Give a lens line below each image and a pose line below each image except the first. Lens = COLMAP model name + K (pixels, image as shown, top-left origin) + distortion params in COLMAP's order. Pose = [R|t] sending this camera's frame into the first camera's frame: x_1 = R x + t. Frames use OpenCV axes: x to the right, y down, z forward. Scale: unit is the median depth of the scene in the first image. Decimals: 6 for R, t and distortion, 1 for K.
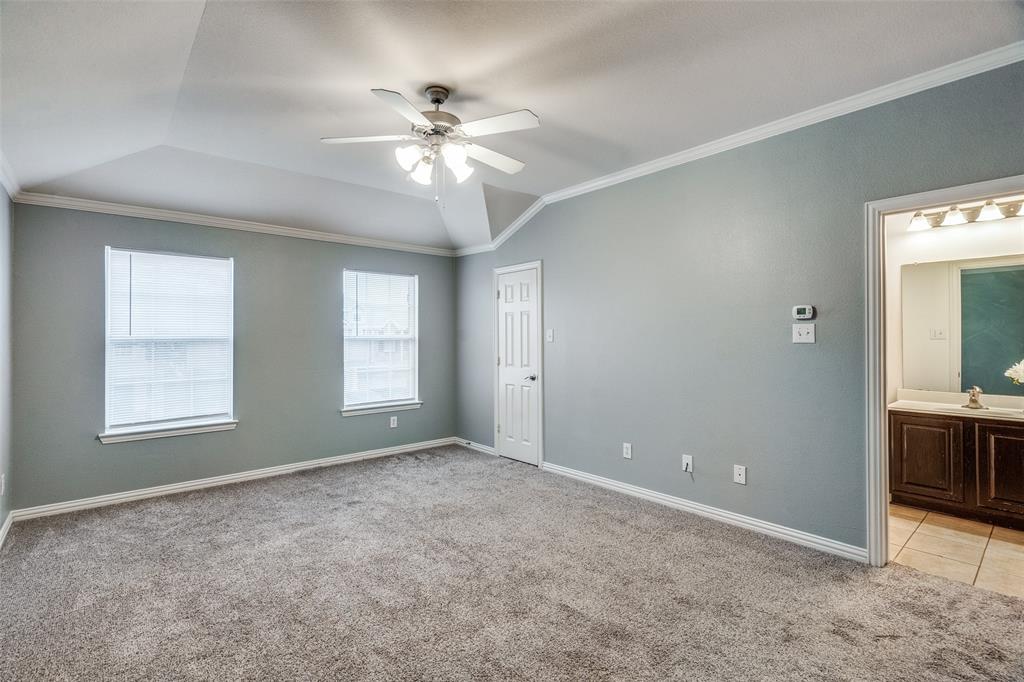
lens RADIAL K [[471.2, 0, 506.3], [0, 471.2, 329.8], [0, 0, 1]] dist [-0.004426, 0.000327]
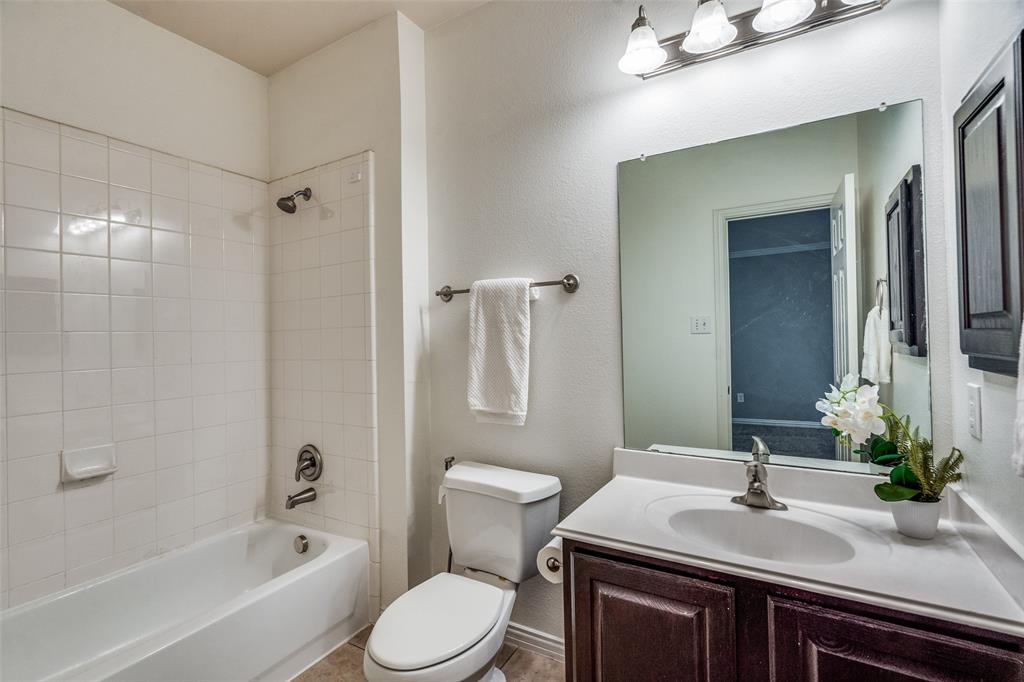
lens RADIAL K [[471.2, 0, 506.3], [0, 471.2, 329.8], [0, 0, 1]] dist [-0.004426, 0.000327]
pose [[0.948277, -0.011334, 0.317241, 0.655333], [0.011826, 0.999930, 0.000375, 0.016097], [-0.317223, 0.003396, 0.948345, 0.673778]]
